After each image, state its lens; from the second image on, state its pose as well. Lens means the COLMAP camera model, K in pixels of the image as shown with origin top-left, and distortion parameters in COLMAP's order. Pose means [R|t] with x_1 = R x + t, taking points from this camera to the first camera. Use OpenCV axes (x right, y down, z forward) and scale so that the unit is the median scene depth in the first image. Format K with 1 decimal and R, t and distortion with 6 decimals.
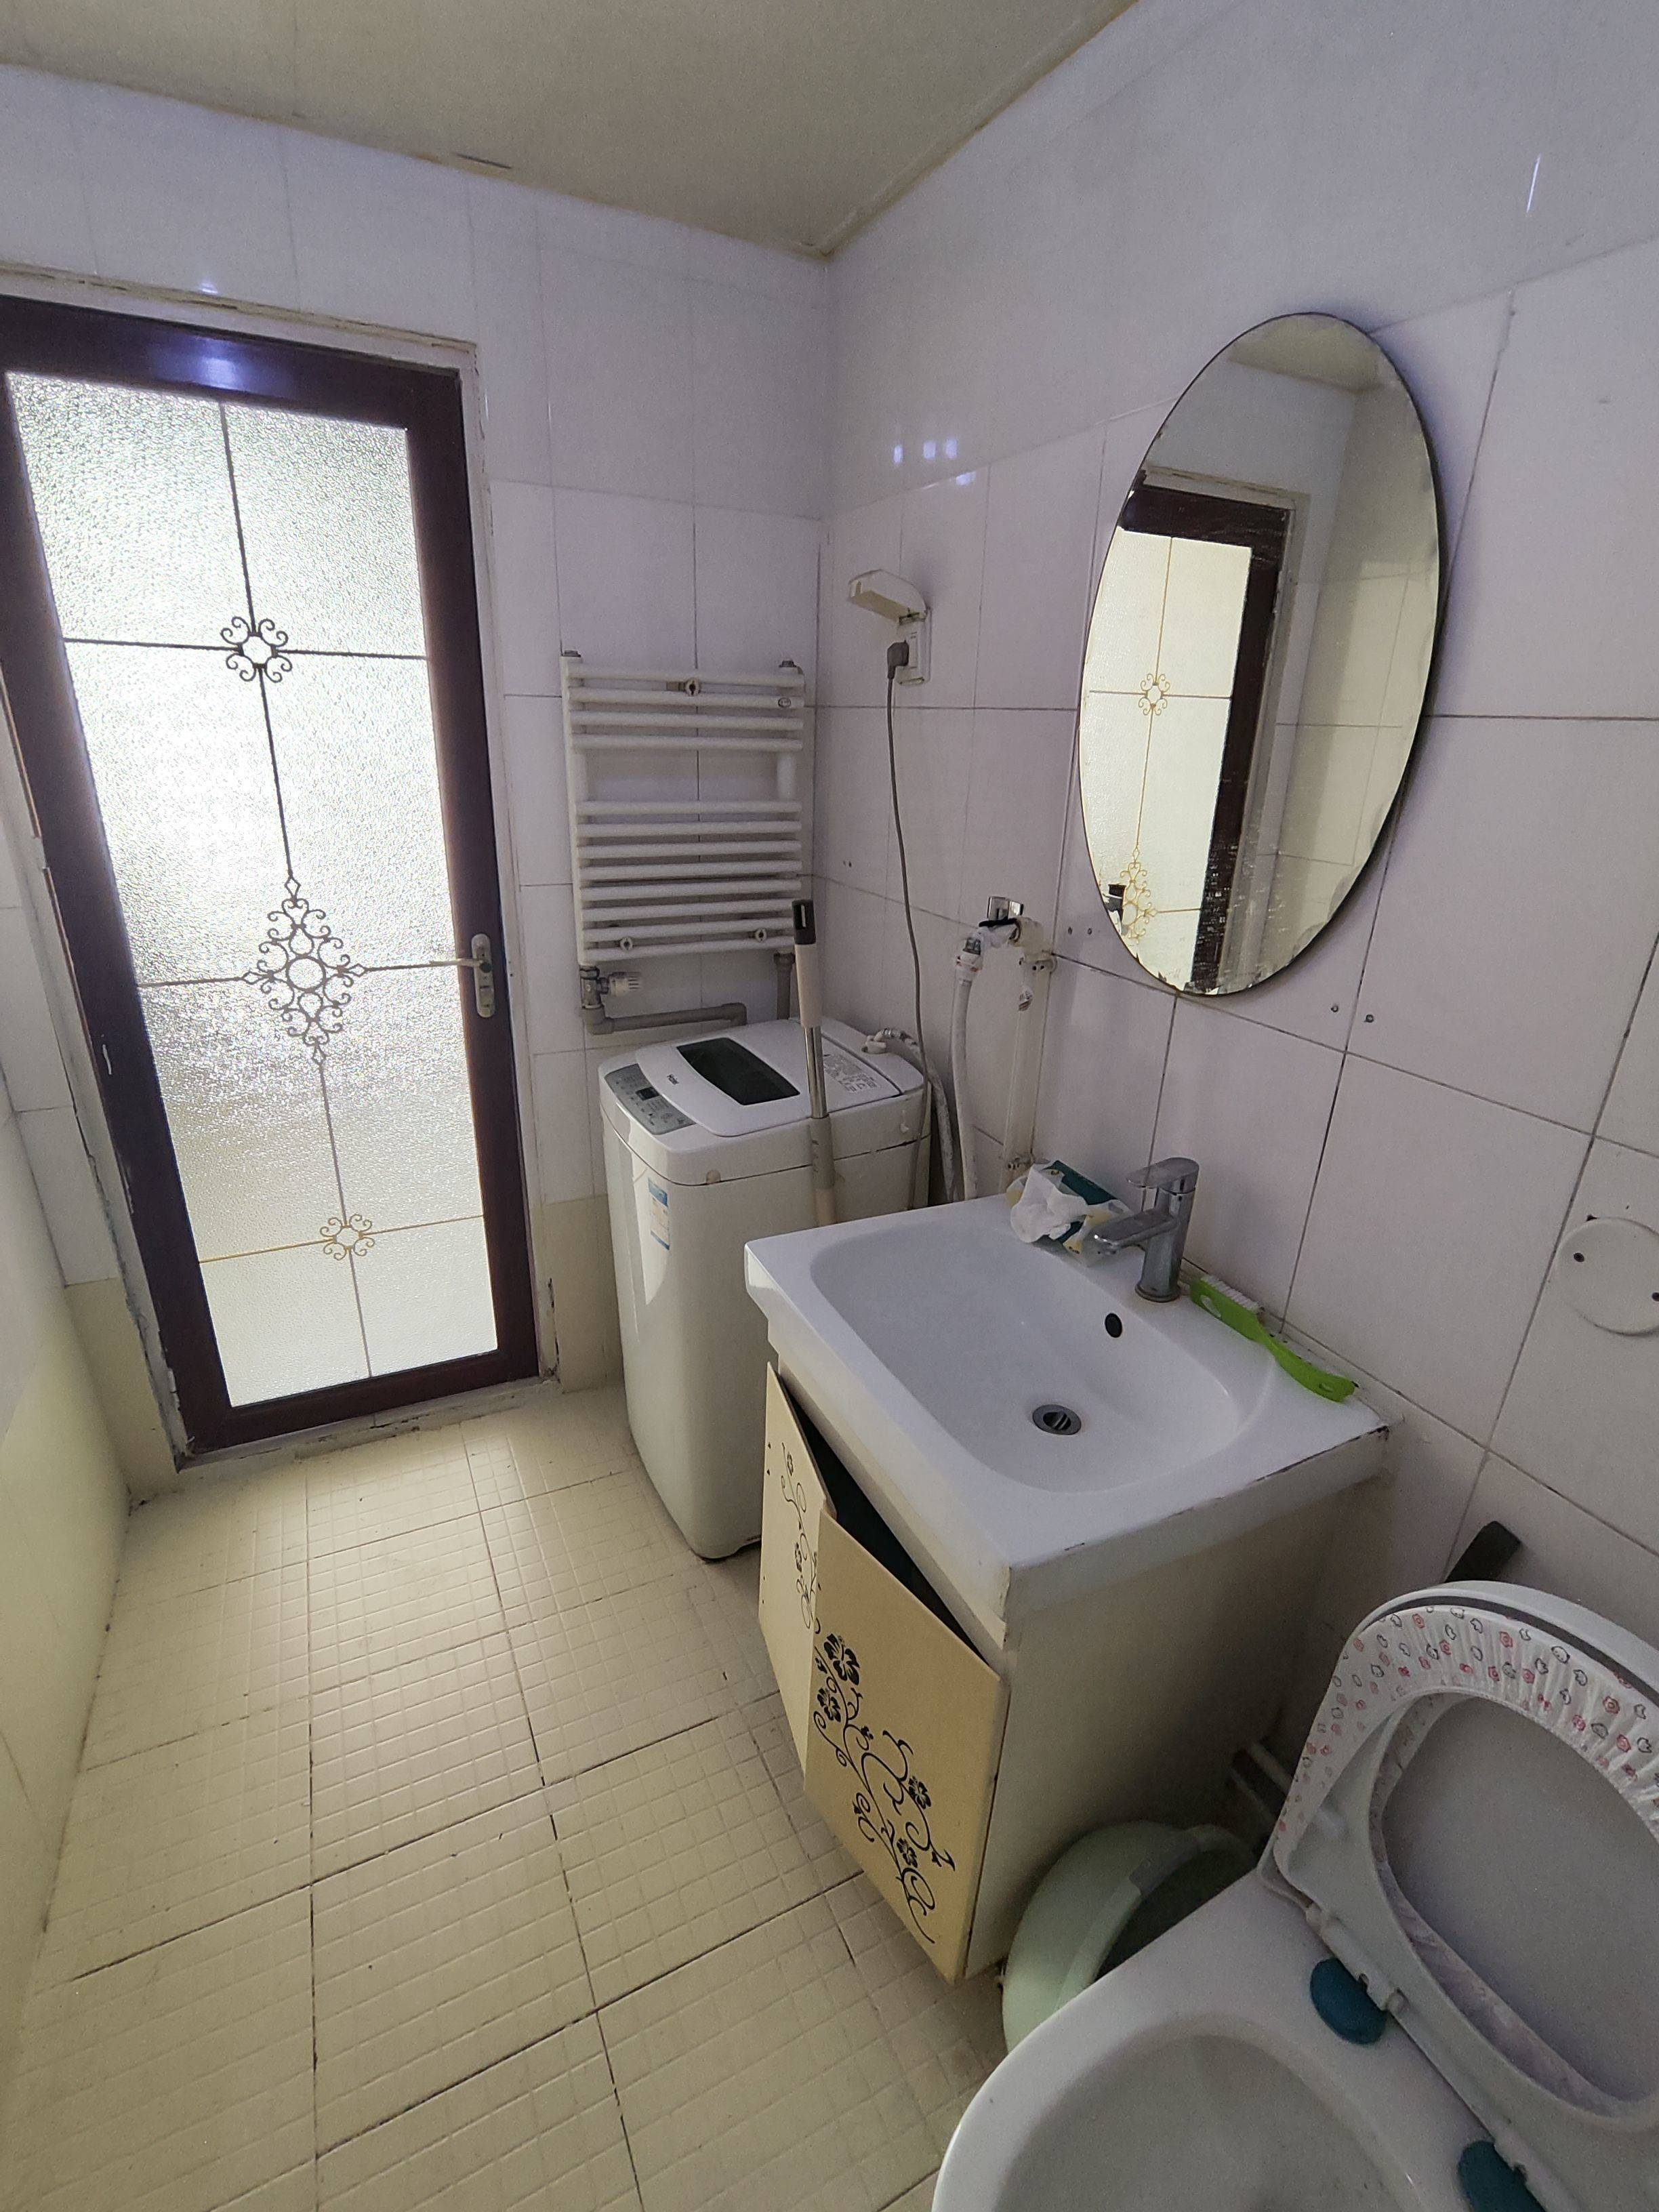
lens RADIAL K [[1005.2, 0, 842.8], [0, 1005.2, 1120.0], [0, 0, 1]] dist [-0.030671, 0.007326]
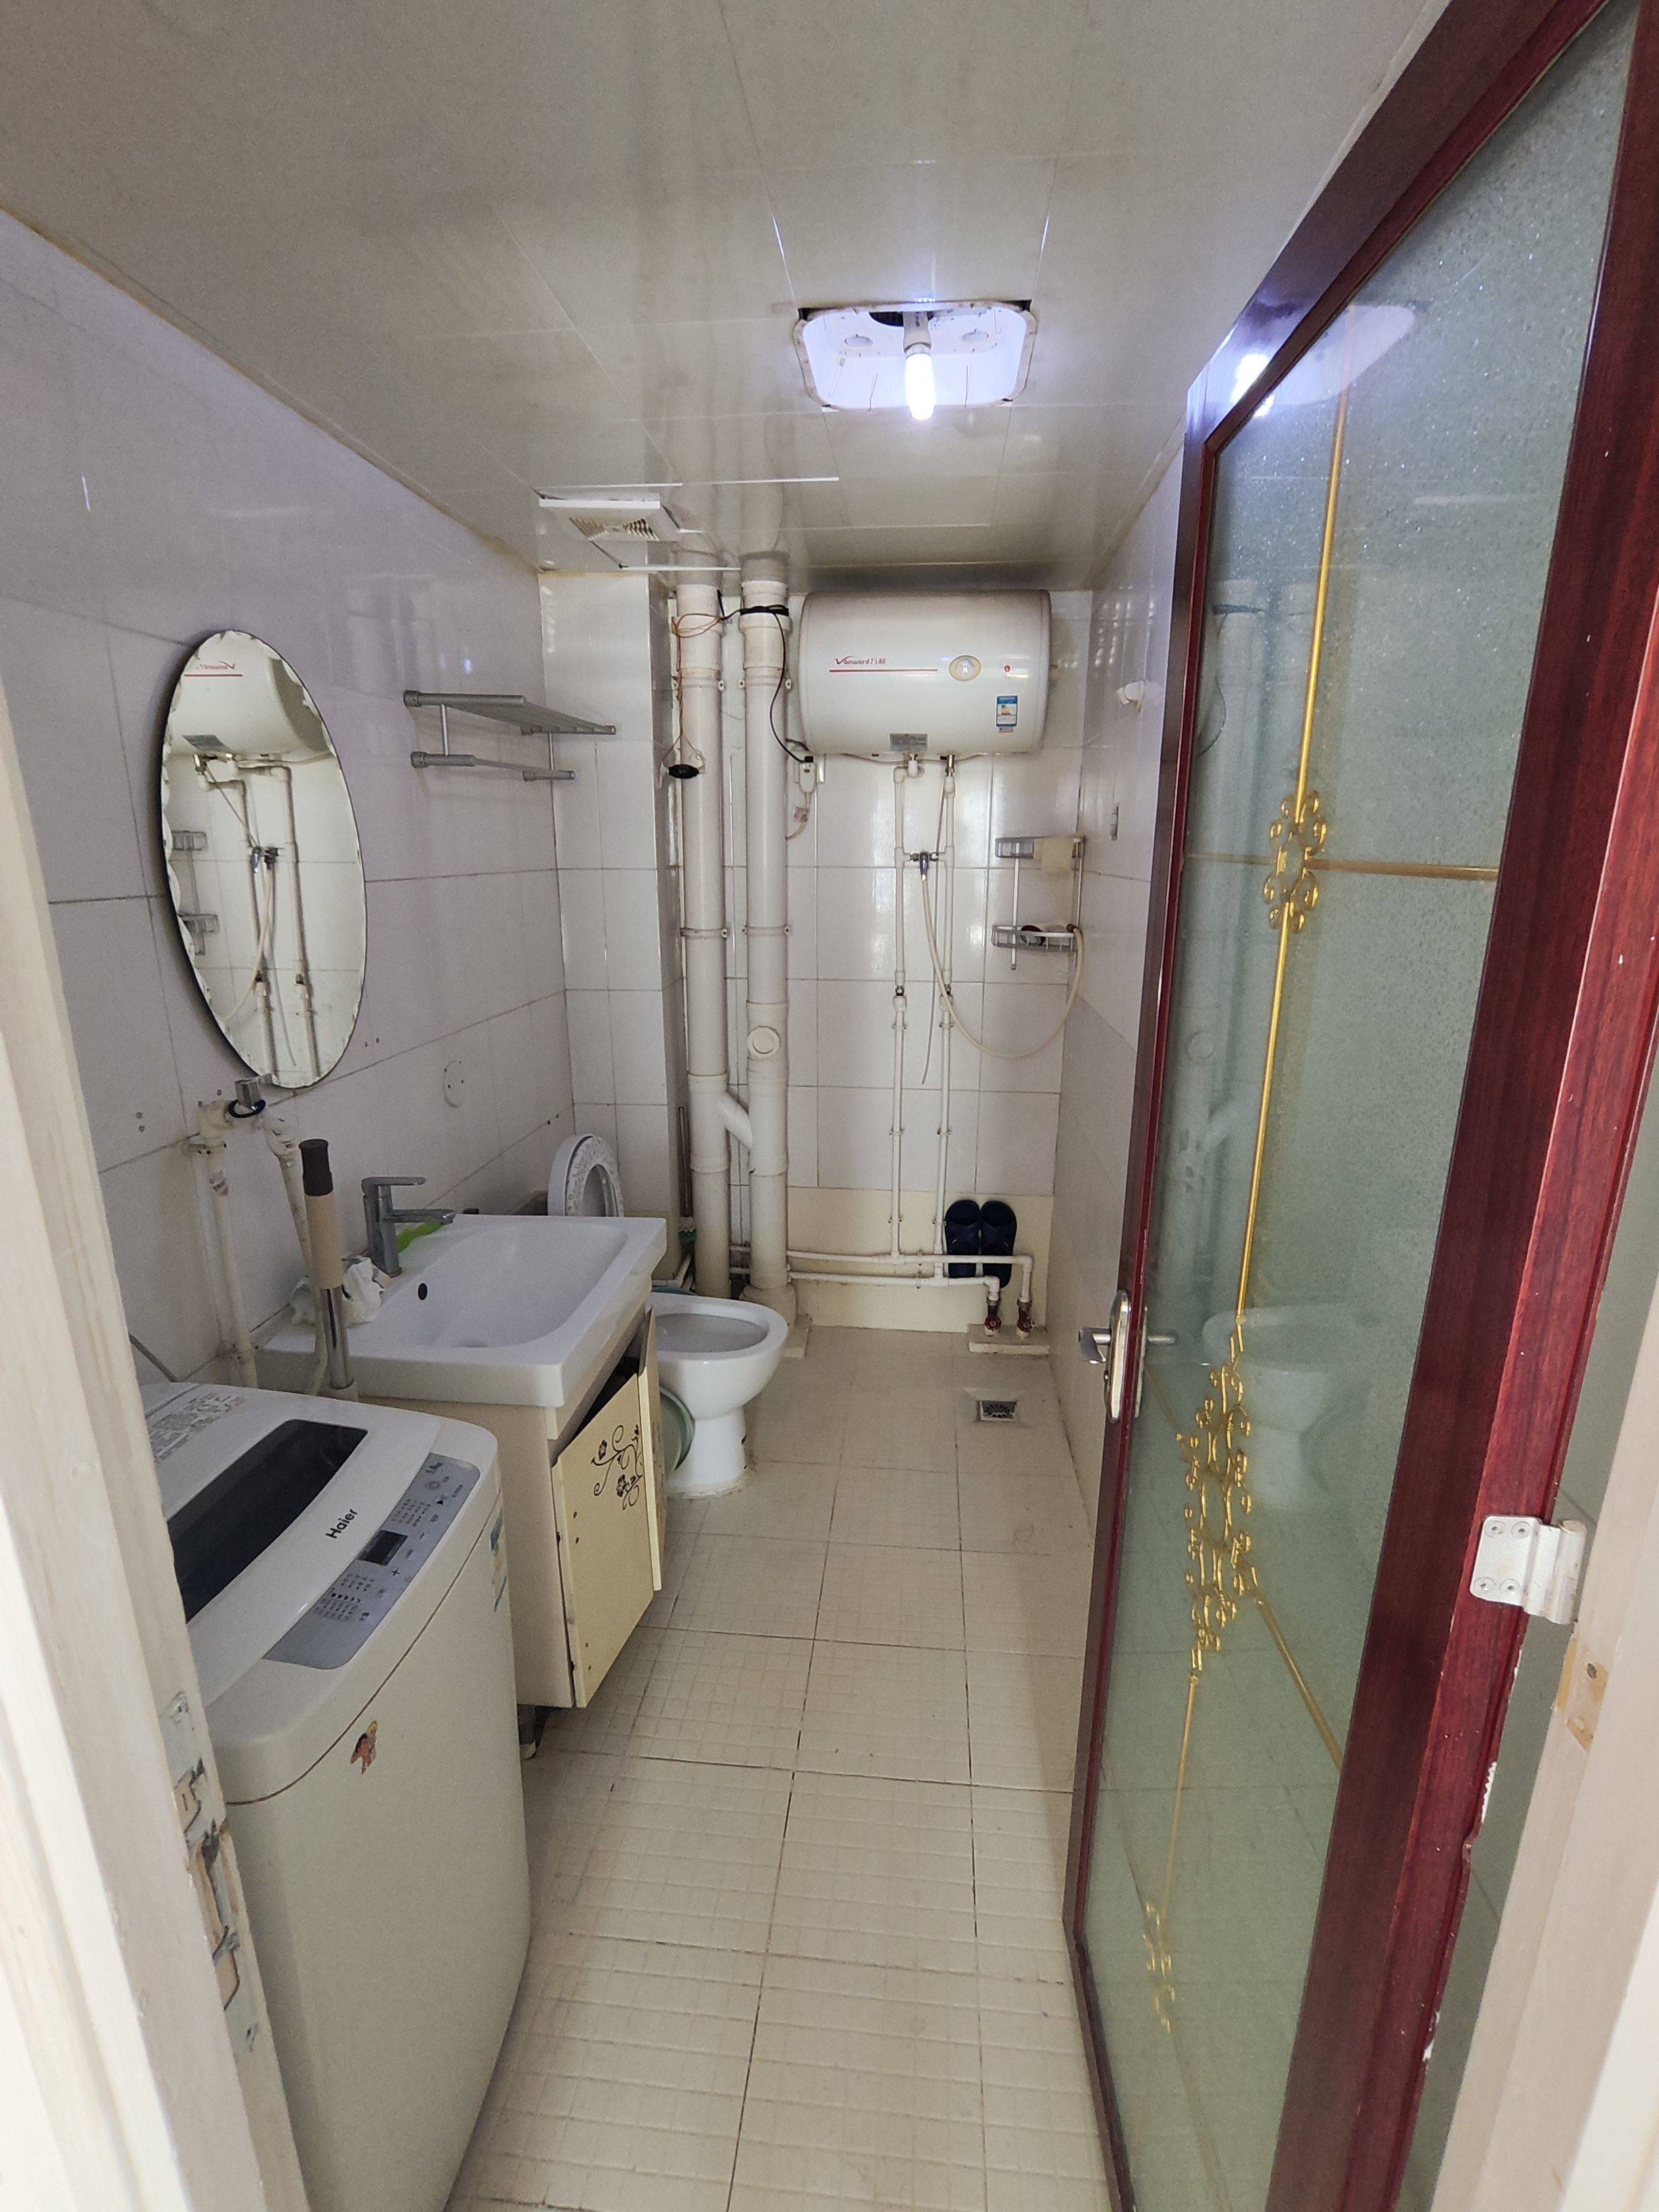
lens RADIAL K [[1005.2, 0, 842.8], [0, 1005.2, 1120.0], [0, 0, 1]] dist [-0.030671, 0.007326]
pose [[-0.850098, -0.175339, 0.496578, -0.711742], [0.159124, 0.813347, 0.559594, -0.548113], [-0.502009, 0.554728, -0.663524, 1.173760]]
